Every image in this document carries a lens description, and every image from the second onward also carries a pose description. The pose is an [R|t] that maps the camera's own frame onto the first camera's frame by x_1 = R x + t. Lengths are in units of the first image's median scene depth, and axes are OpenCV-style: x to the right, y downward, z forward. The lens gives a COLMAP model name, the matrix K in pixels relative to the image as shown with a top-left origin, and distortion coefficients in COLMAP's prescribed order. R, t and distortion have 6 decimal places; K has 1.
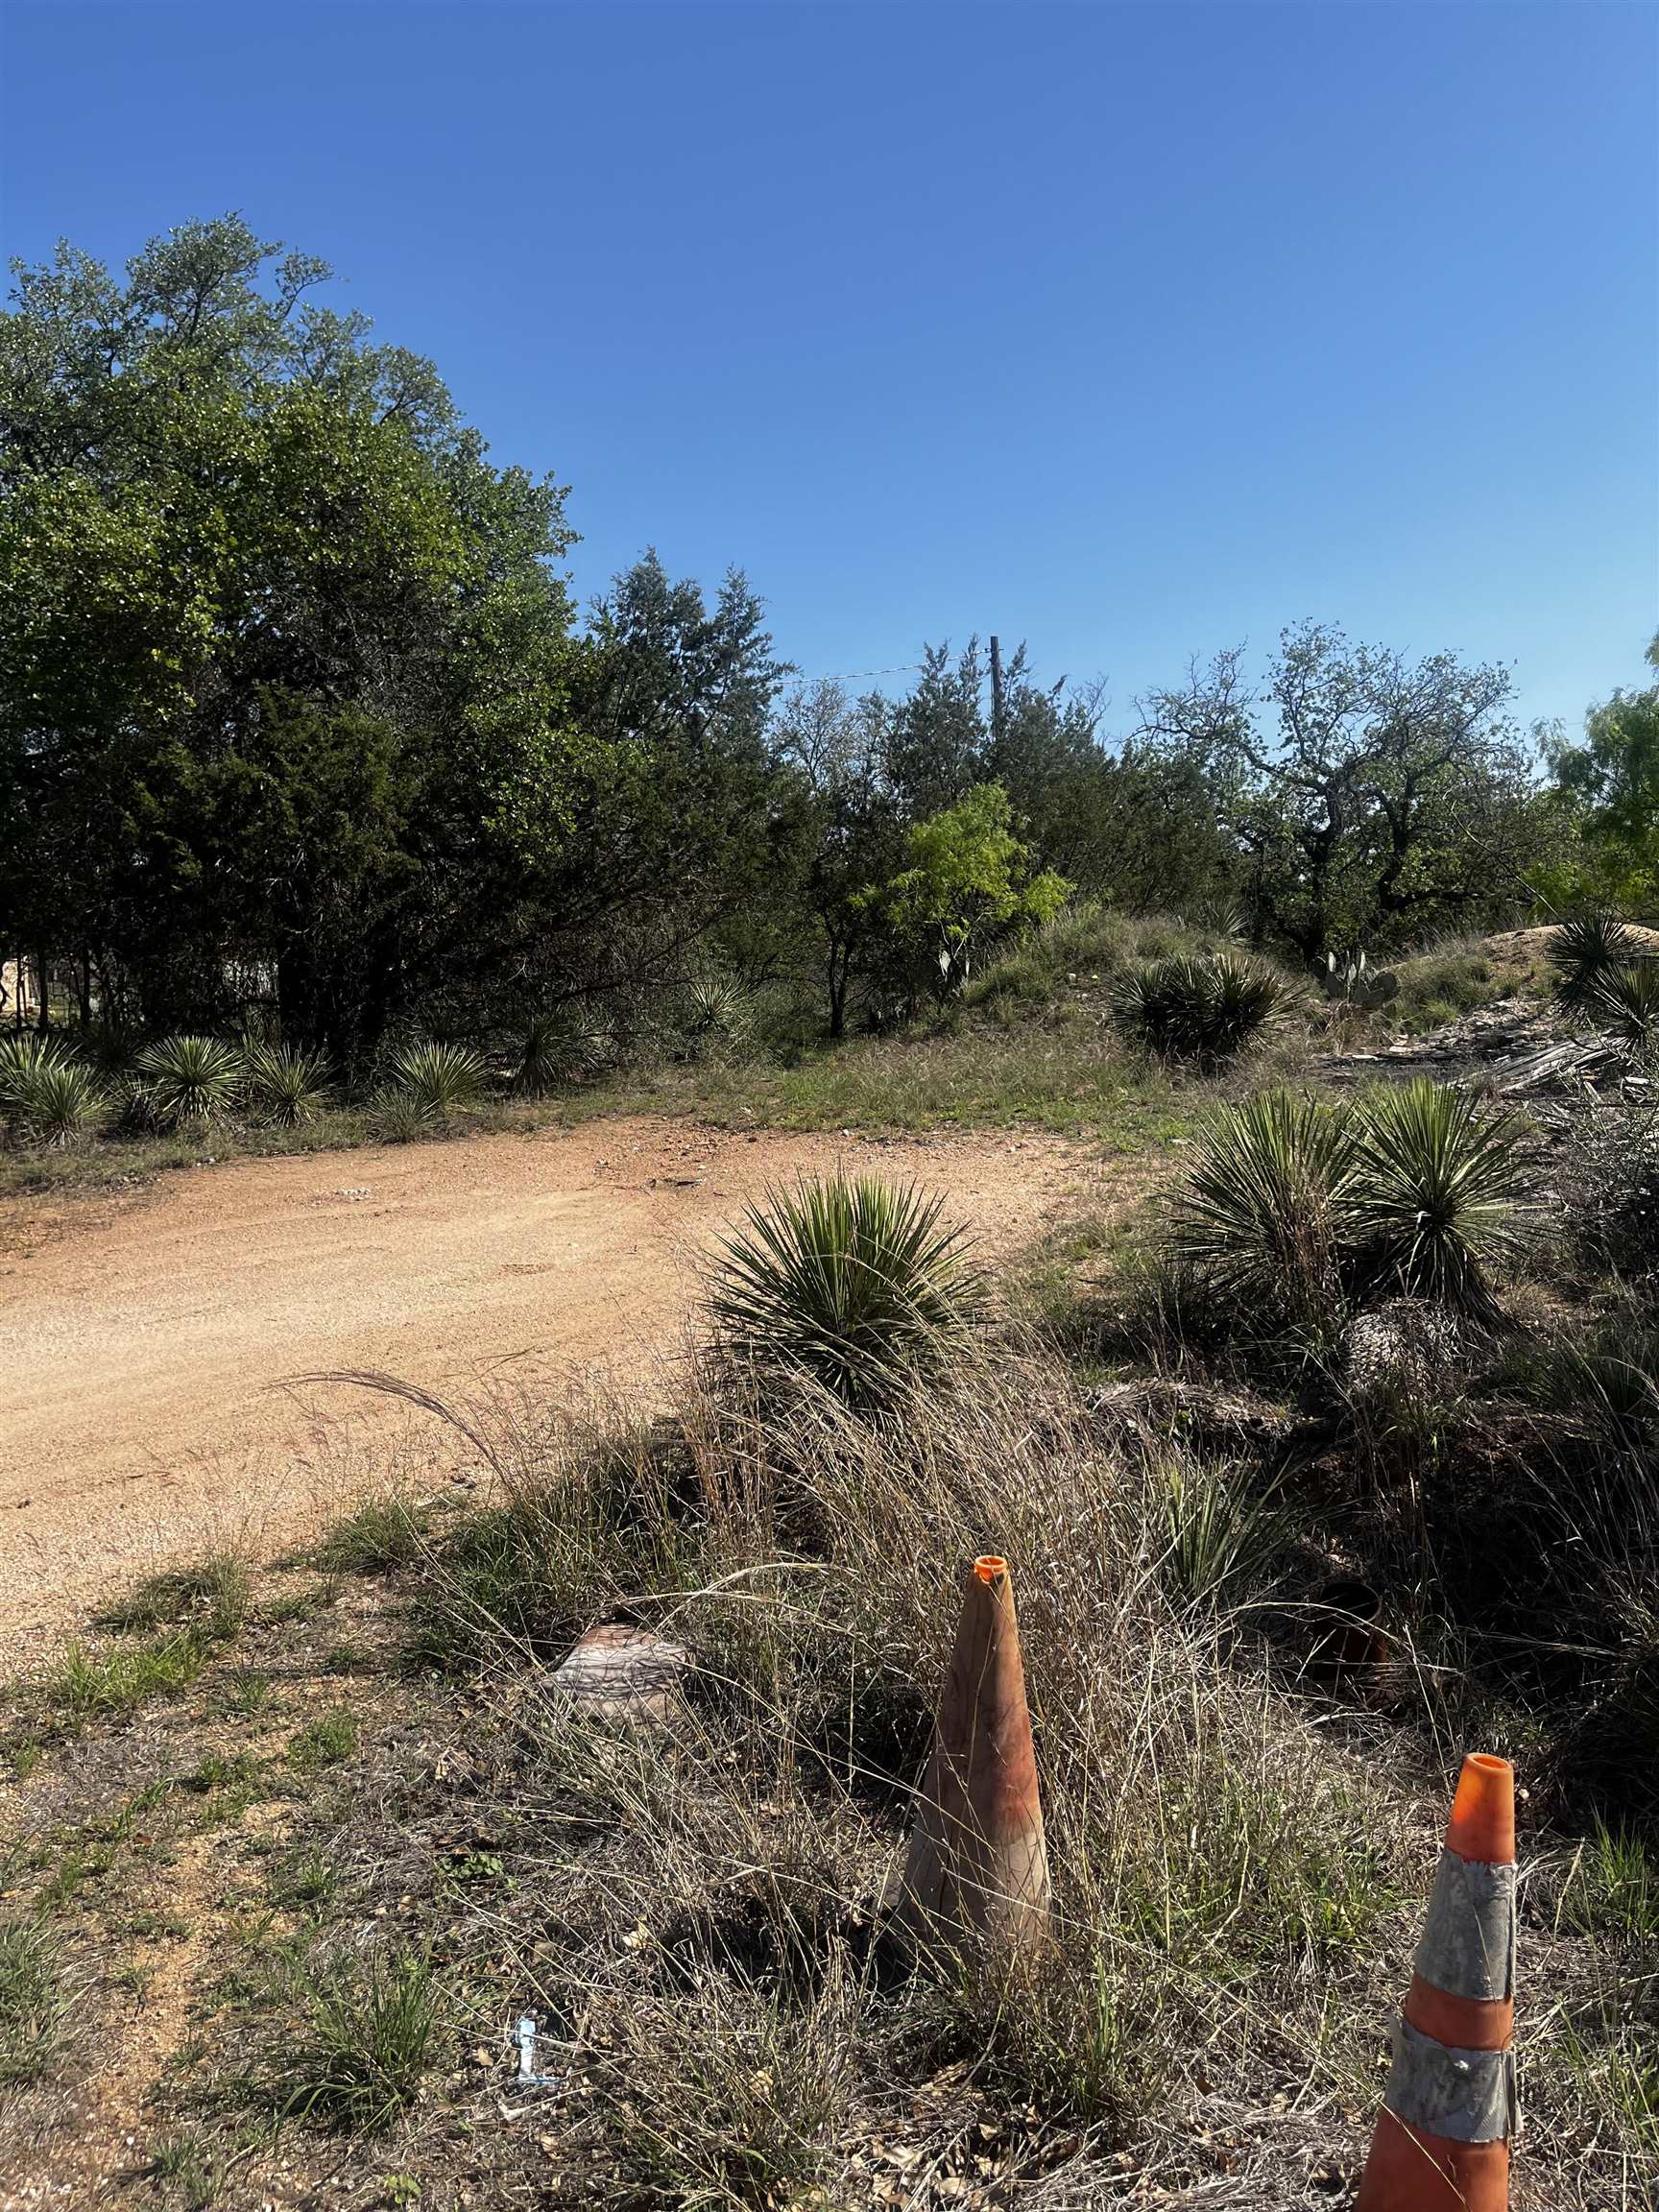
lens RADIAL K [[1547.0, 0, 828.5], [0, 1547.0, 1114.7], [0, 0, 1]] dist [-0.001624, -0.048841]
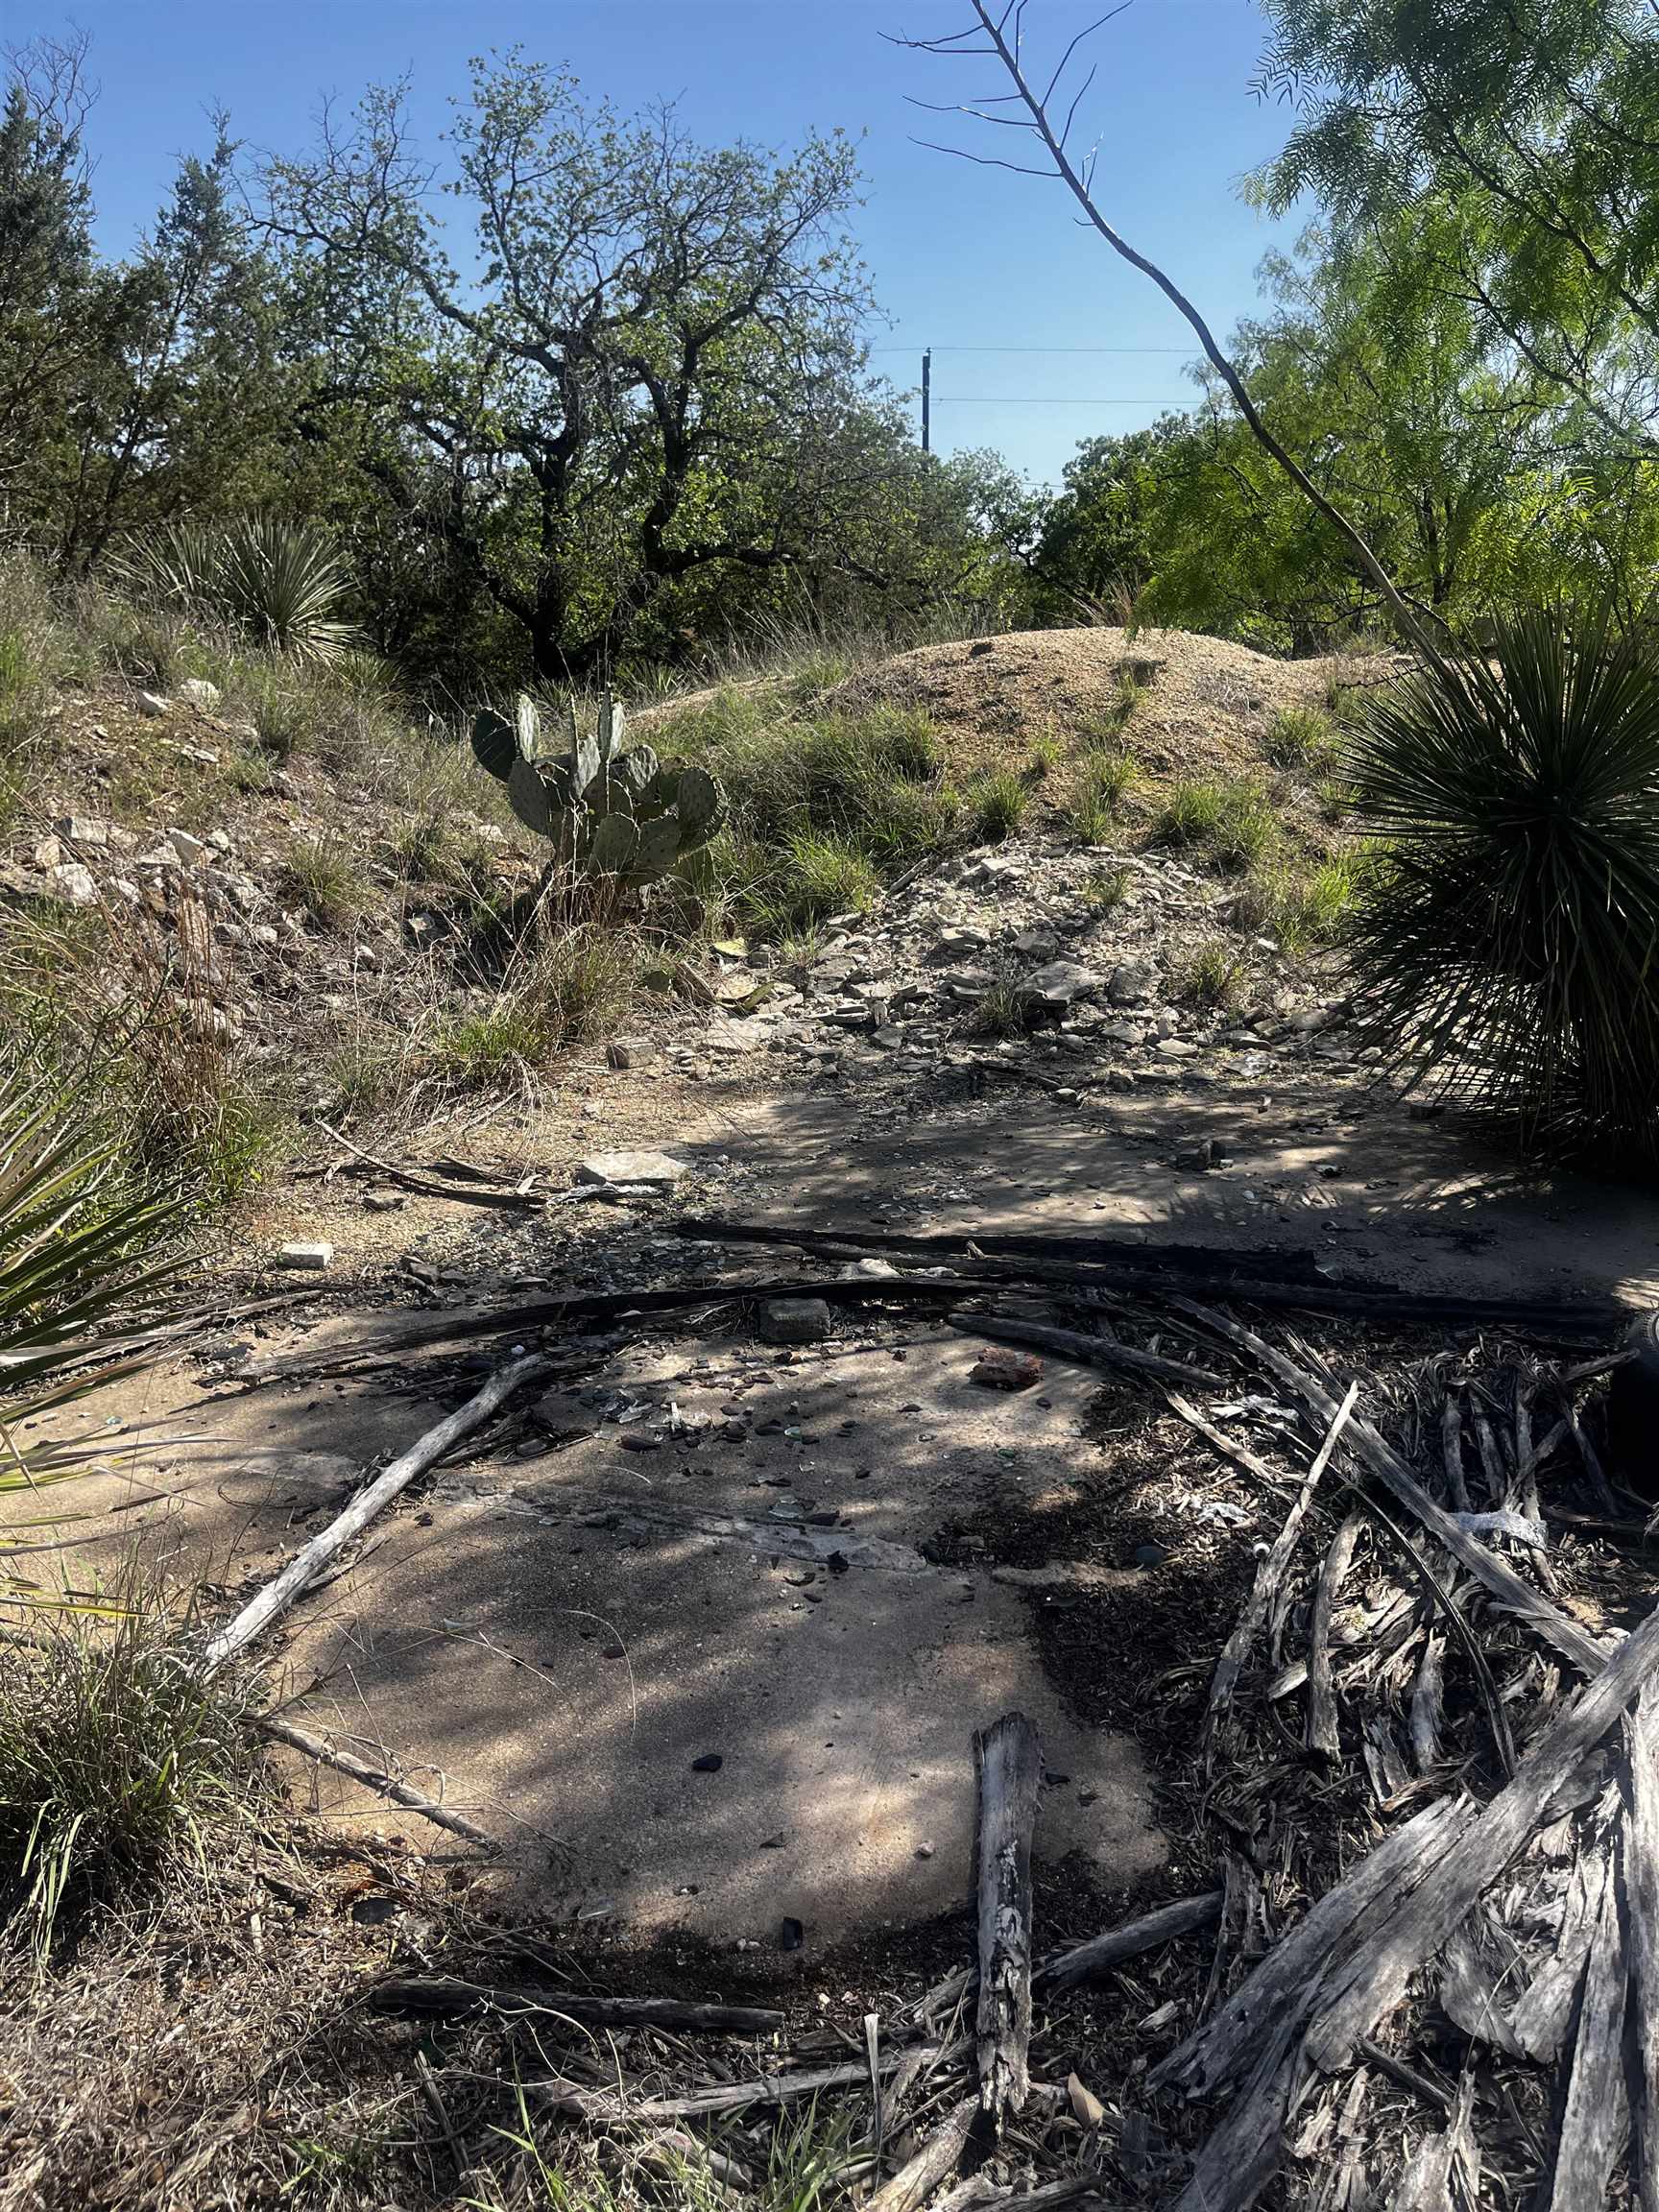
lens RADIAL K [[1547.0, 0, 845.5], [0, 1547.0, 1112.5], [0, 0, 1]] dist [-0.001624, -0.048841]
pose [[0.891518, -0.096714, 0.442539, 0.034147], [0.002583, 0.978011, 0.208535, -0.012787], [-0.452977, -0.184770, 0.872165, 0.098392]]
